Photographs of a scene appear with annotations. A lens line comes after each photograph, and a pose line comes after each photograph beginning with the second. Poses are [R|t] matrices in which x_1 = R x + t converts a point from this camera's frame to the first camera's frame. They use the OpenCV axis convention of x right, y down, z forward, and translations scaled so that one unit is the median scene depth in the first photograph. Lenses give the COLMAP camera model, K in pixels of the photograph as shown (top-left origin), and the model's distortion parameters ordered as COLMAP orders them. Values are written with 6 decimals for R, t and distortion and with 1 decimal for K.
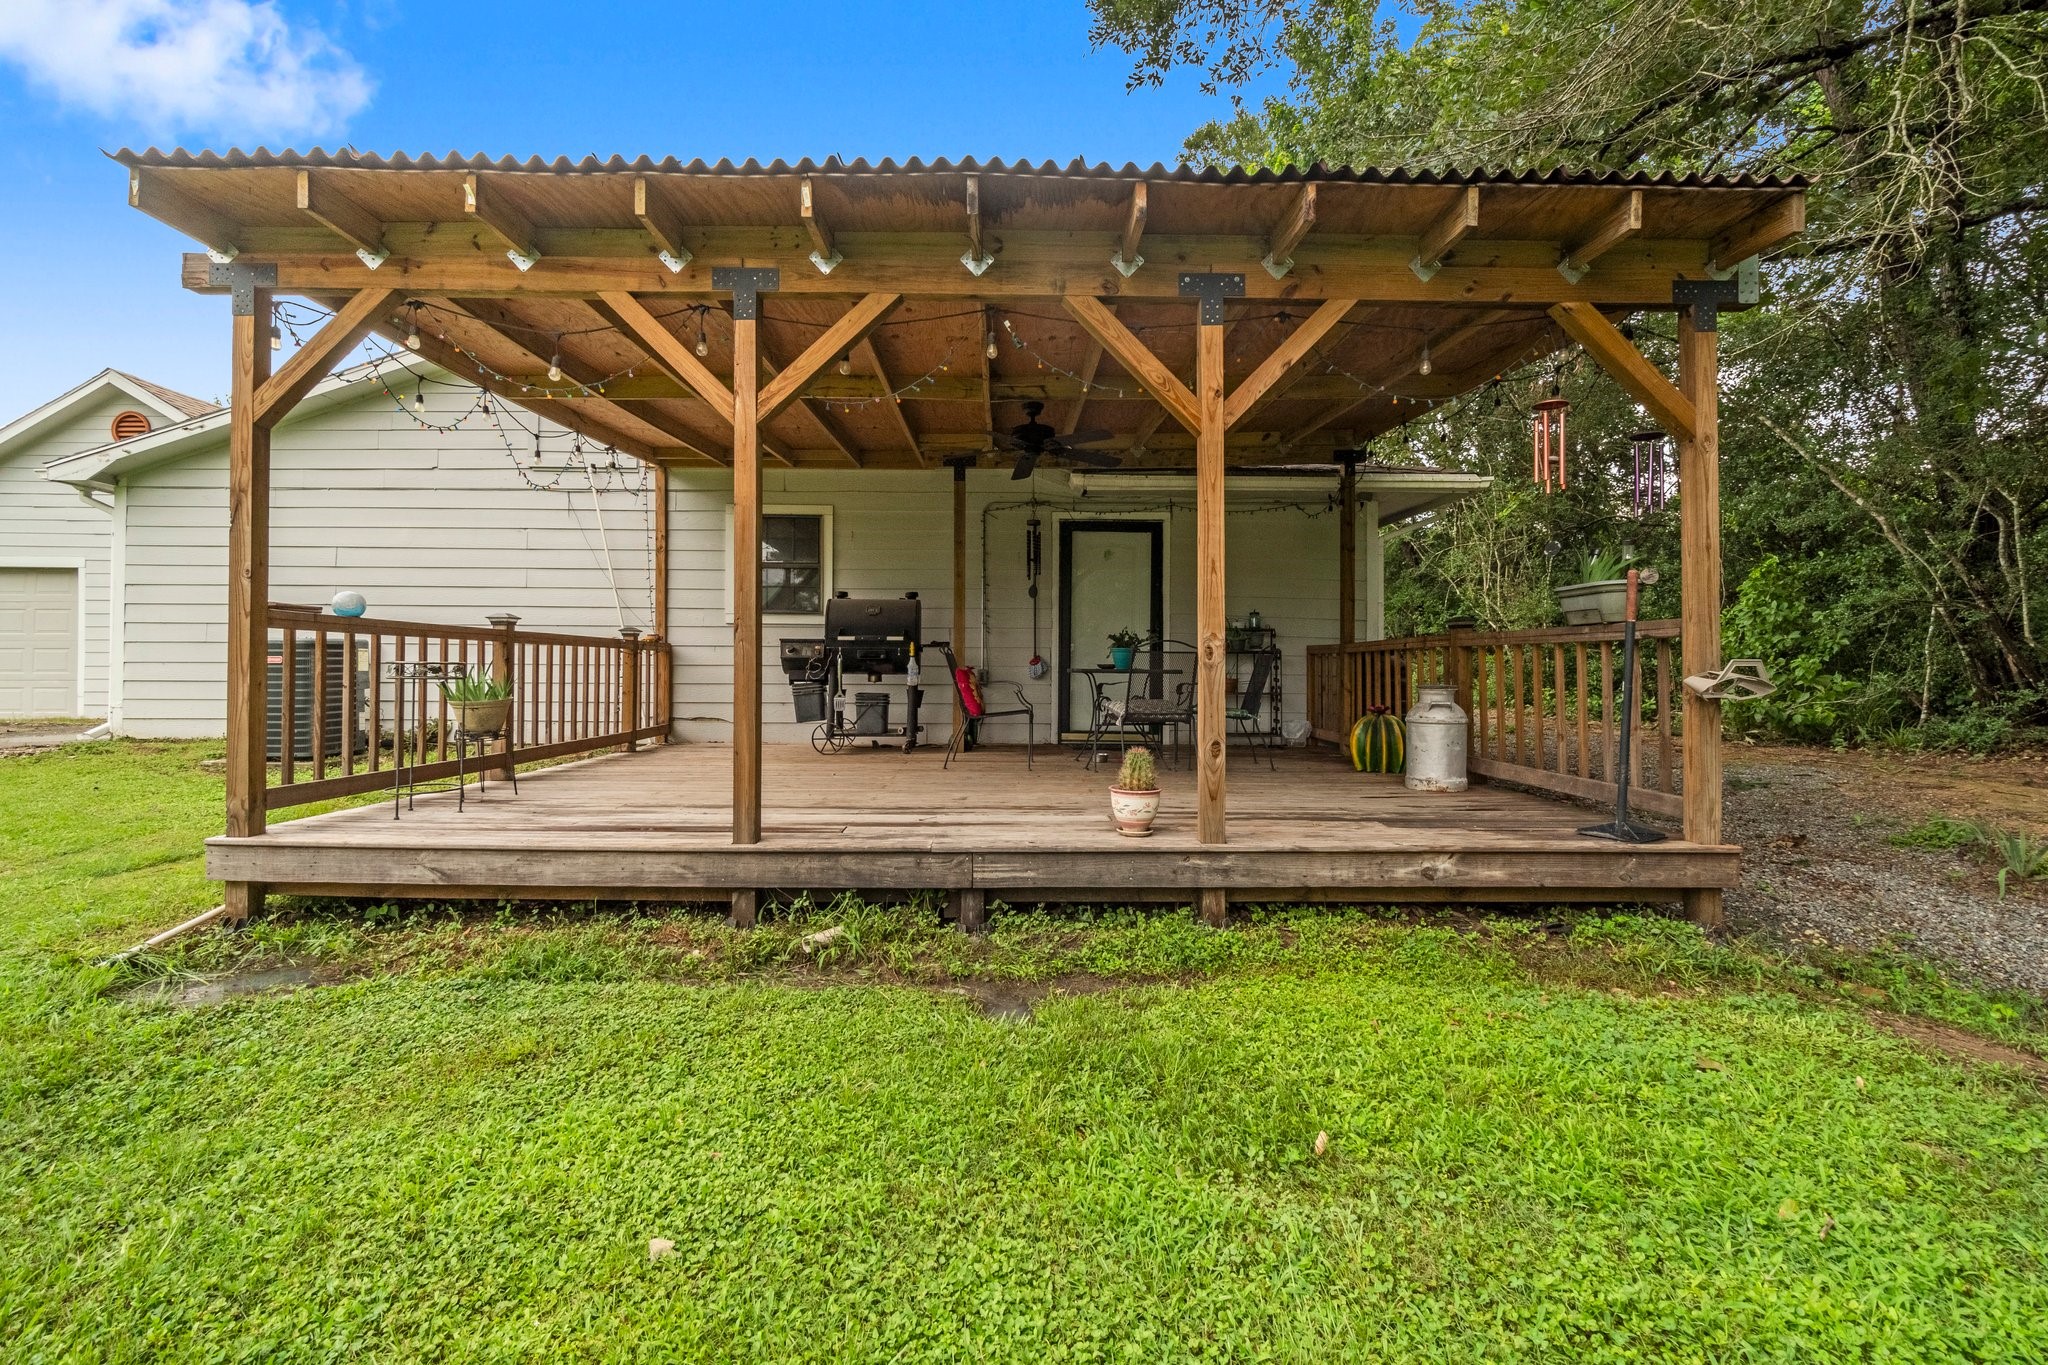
lens RADIAL K [[890.1, 0, 1023.8], [0, 890.1, 670.0], [0, 0, 1]] dist [-0.003133, 0.001487]
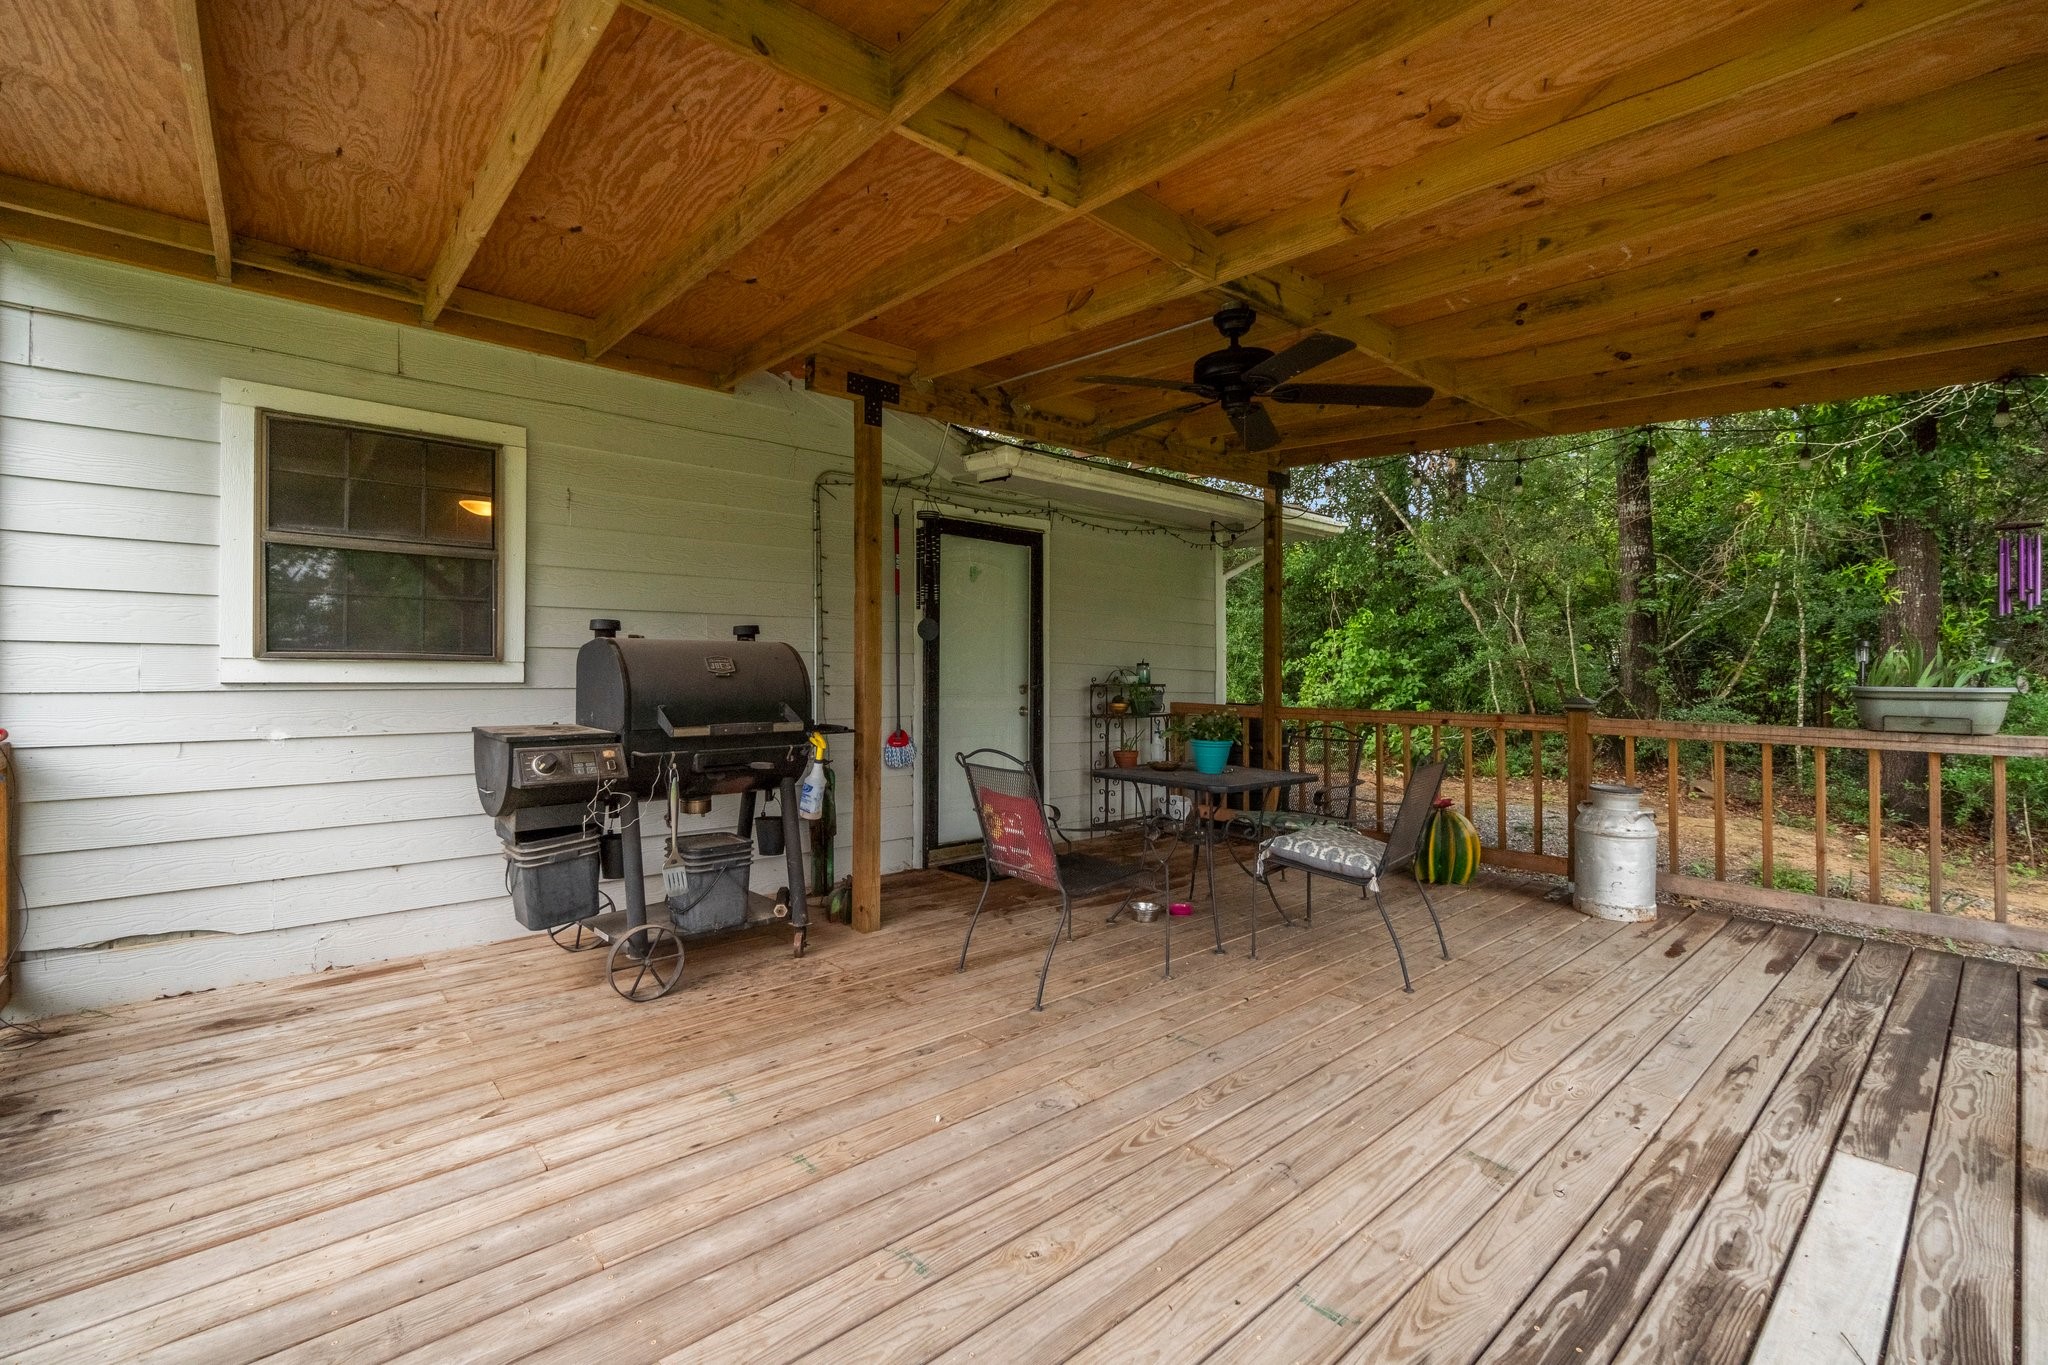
lens RADIAL K [[890.1, 0, 1023.2], [0, 890.1, 678.7], [0, 0, 1]] dist [-0.003133, 0.001487]
pose [[0.762512, -0.004881, 0.646956, -0.336242], [-0.005569, 0.999885, 0.014107, -0.065347], [-0.646950, -0.014360, 0.762397, 0.505270]]
